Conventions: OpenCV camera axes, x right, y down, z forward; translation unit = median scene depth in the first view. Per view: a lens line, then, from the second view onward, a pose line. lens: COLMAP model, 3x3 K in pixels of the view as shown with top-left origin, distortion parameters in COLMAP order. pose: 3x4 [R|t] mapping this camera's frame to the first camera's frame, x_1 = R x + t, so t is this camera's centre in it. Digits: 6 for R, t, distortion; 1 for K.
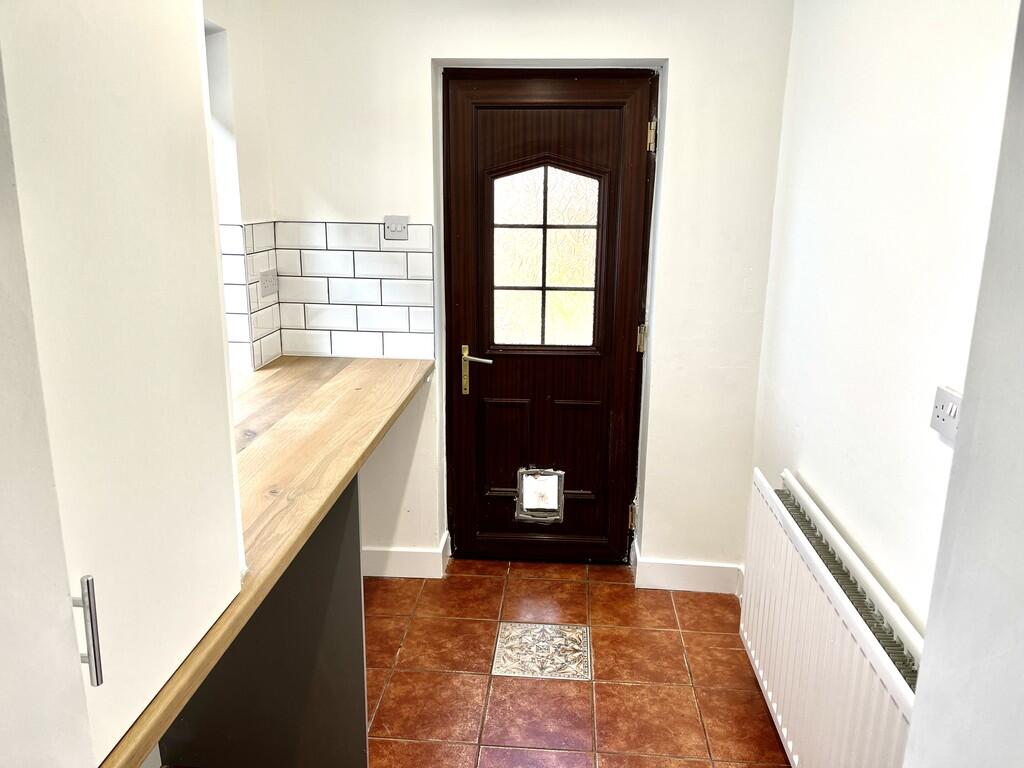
lens RADIAL K [[787.2, 0, 512.0], [0, 787.2, 384.0], [0, 0, 1]] dist [0.163933, -0.229958]
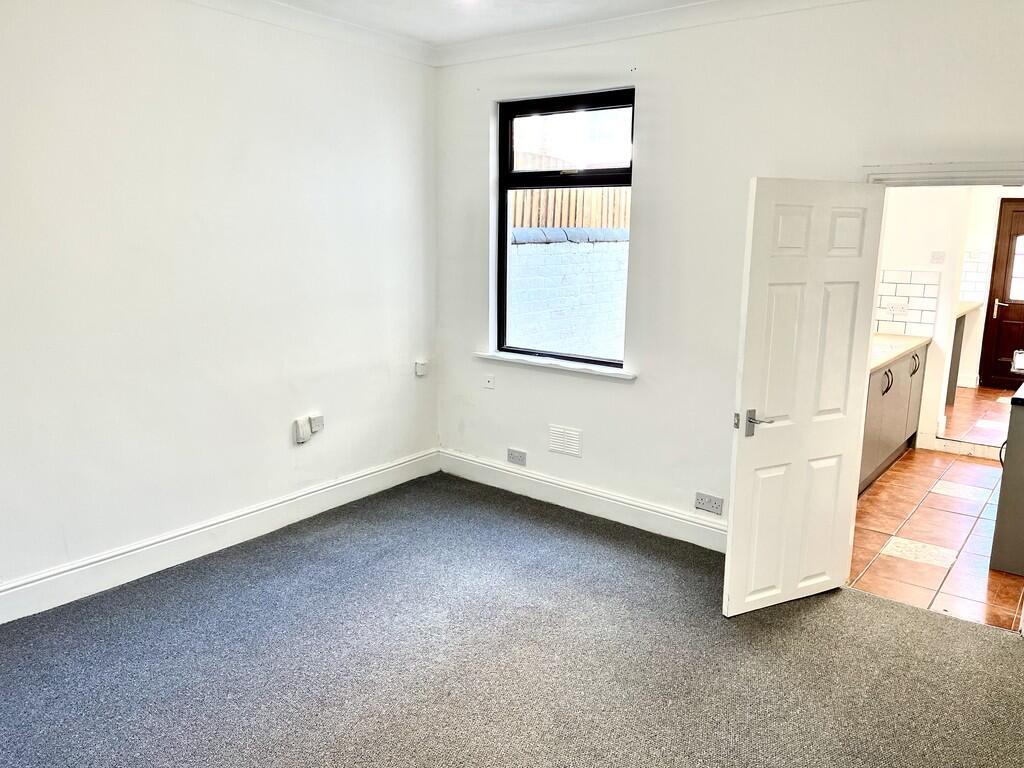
lens RADIAL K [[787.2, 0, 512.0], [0, 787.2, 384.0], [0, 0, 1]] dist [0.163933, -0.229958]
pose [[0.839694, 0.105438, -0.532726, 0.052375], [-0.135007, 0.990704, -0.016718, 0.500962], [0.526011, 0.085960, 0.846123, -2.130565]]
